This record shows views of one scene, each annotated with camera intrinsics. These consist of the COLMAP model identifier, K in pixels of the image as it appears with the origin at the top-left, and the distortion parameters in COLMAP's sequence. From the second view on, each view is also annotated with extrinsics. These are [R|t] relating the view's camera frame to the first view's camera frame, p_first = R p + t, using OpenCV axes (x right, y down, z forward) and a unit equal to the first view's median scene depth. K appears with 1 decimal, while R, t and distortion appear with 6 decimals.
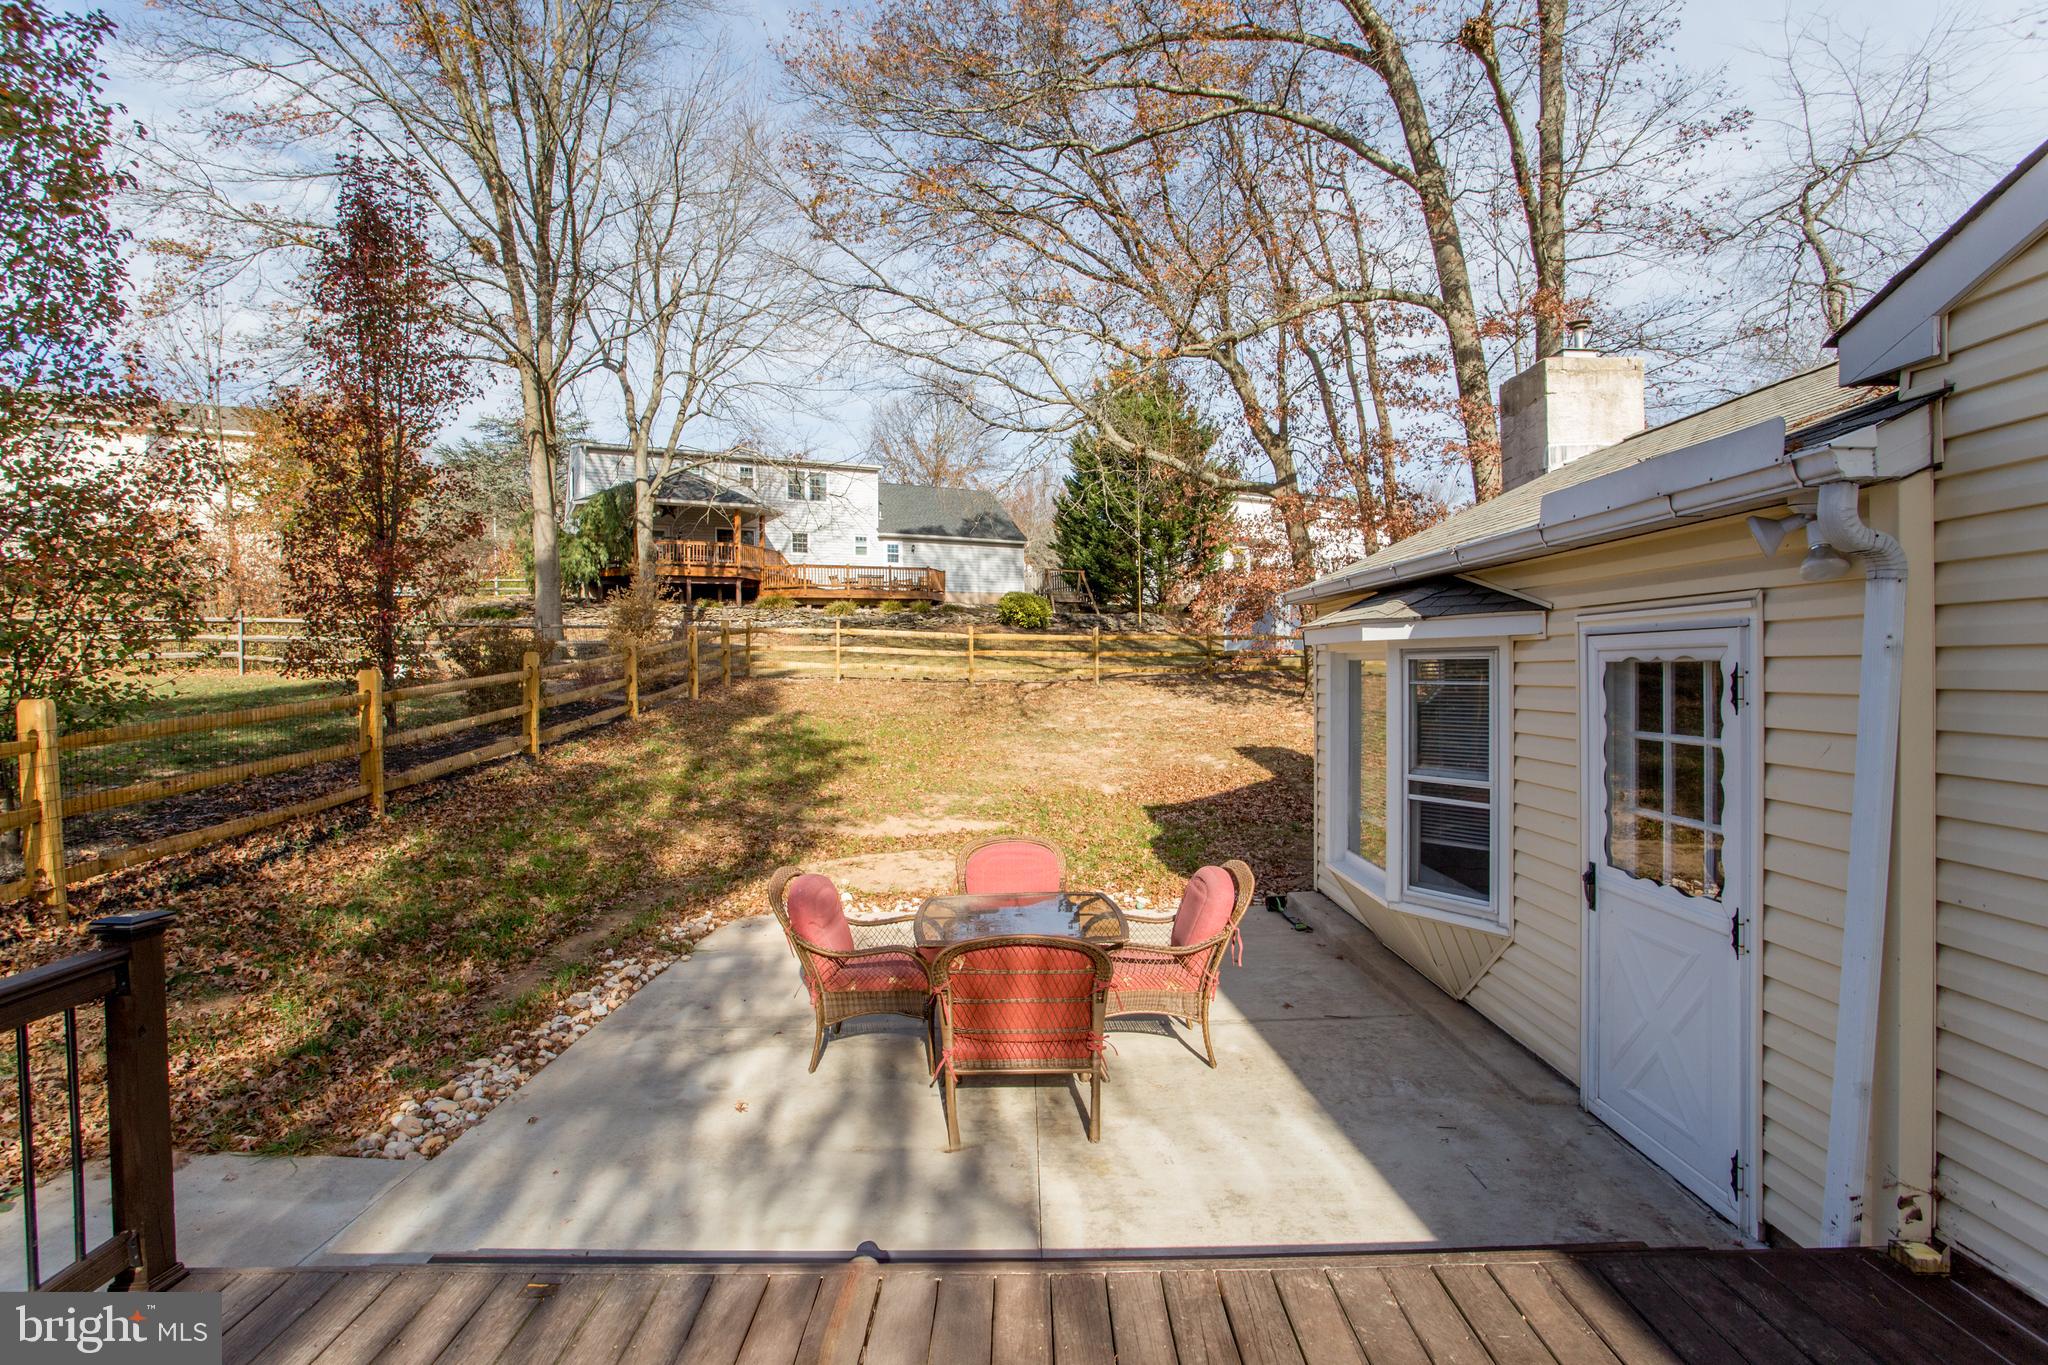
lens RADIAL K [[993.7, 0, 999.9], [0, 993.7, 683.6], [0, 0, 1]] dist [-0.074971, 0.029613]
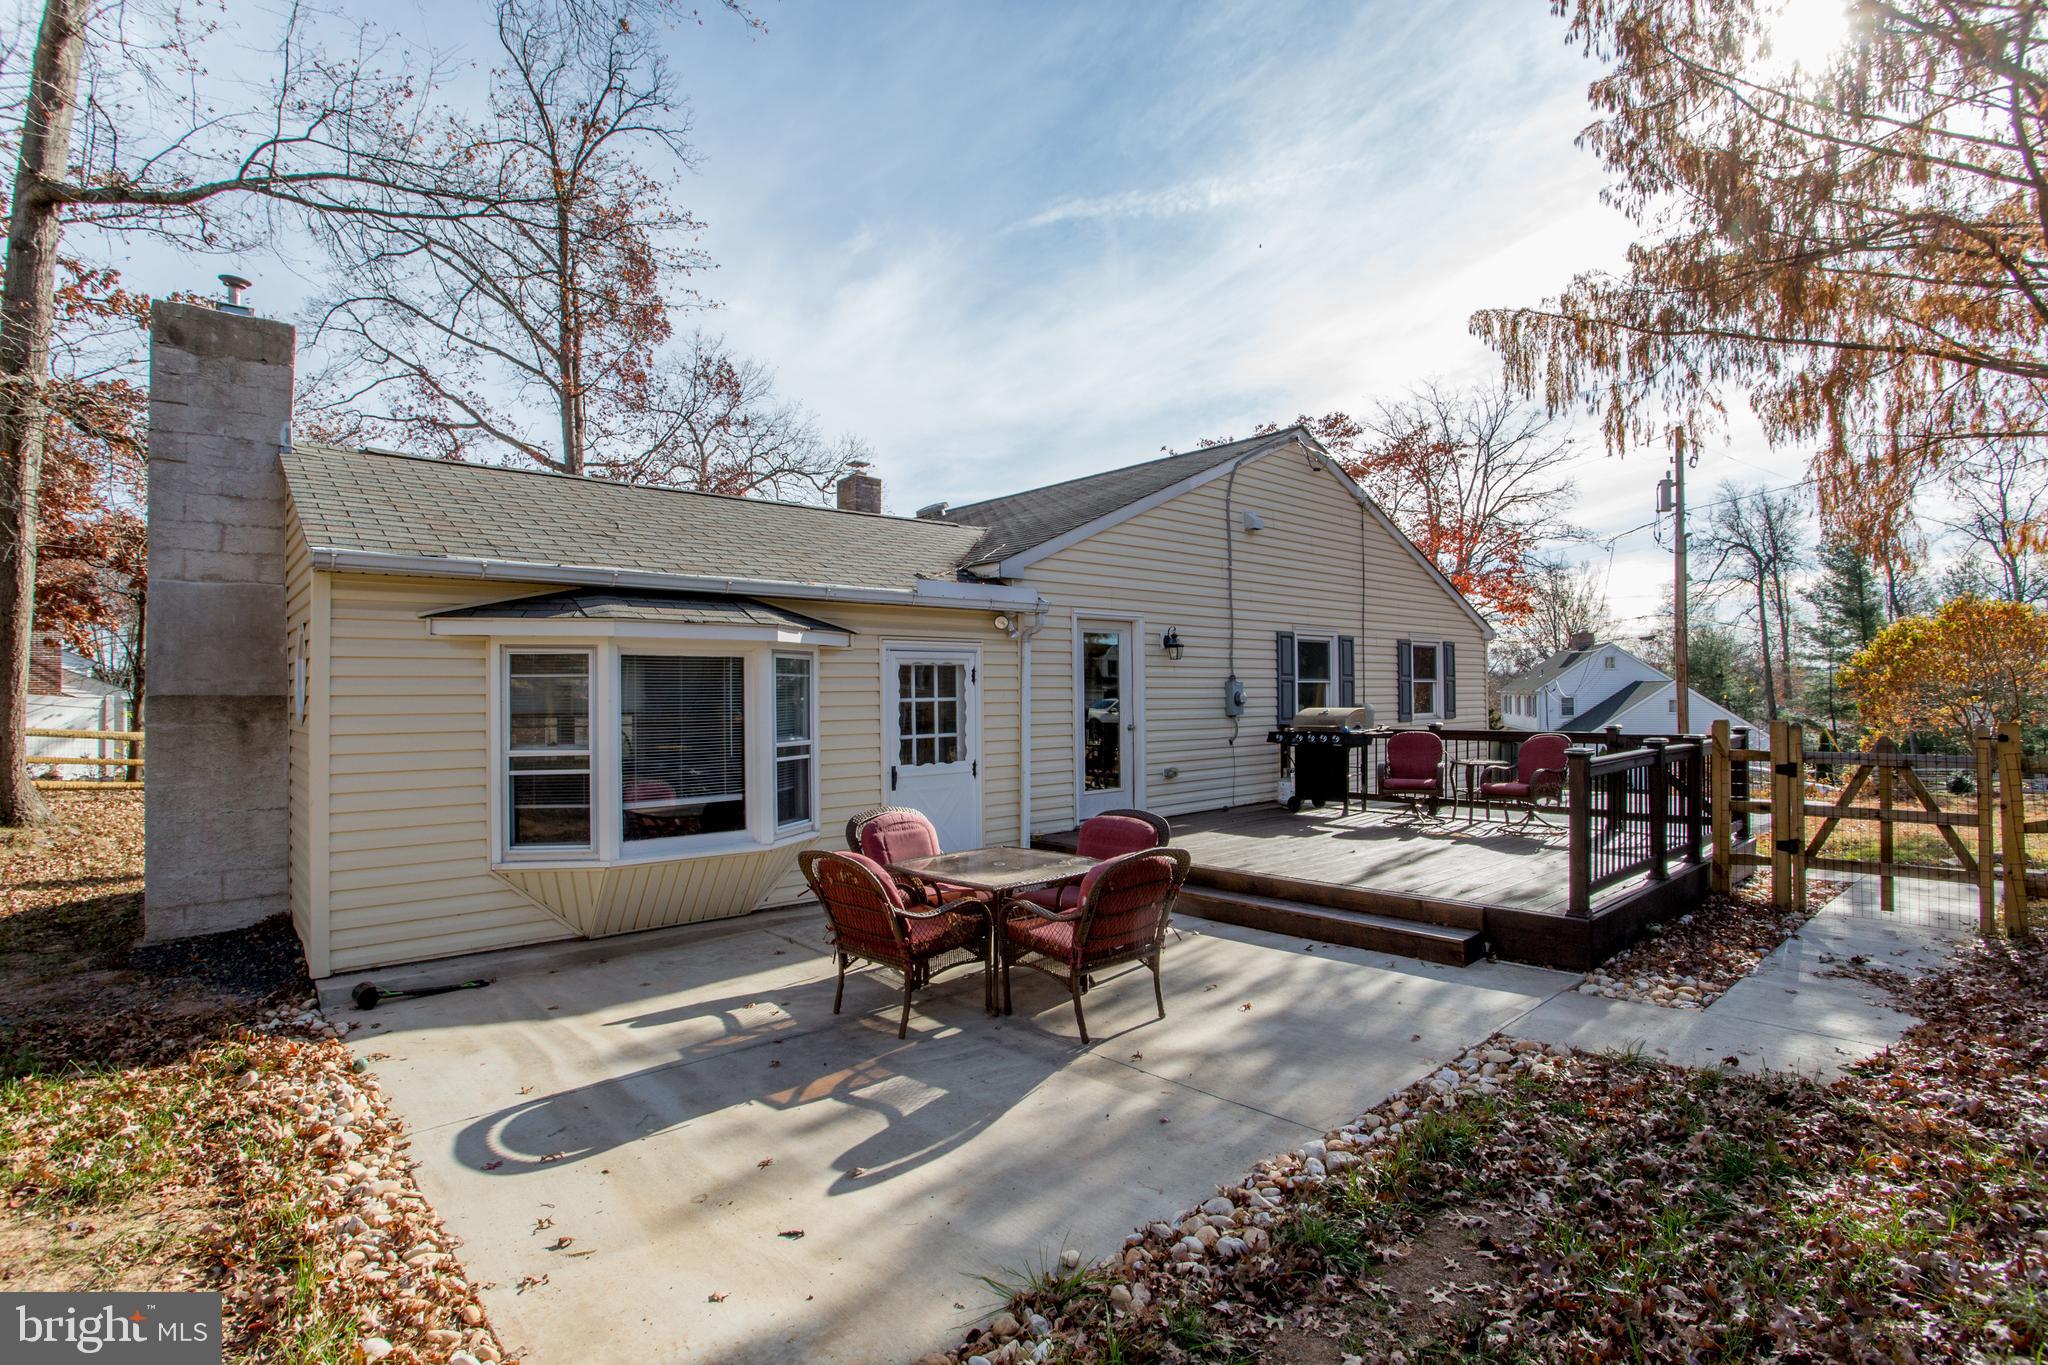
lens RADIAL K [[993.7, 0, 1028.2], [0, 993.7, 690.3], [0, 0, 1]] dist [-0.074971, 0.029613]
pose [[-0.676617, 0.020702, 0.736044, -0.181595], [0.030904, 0.999522, 0.000296, 0.006647], [-0.735686, 0.022947, -0.676934, 0.370607]]
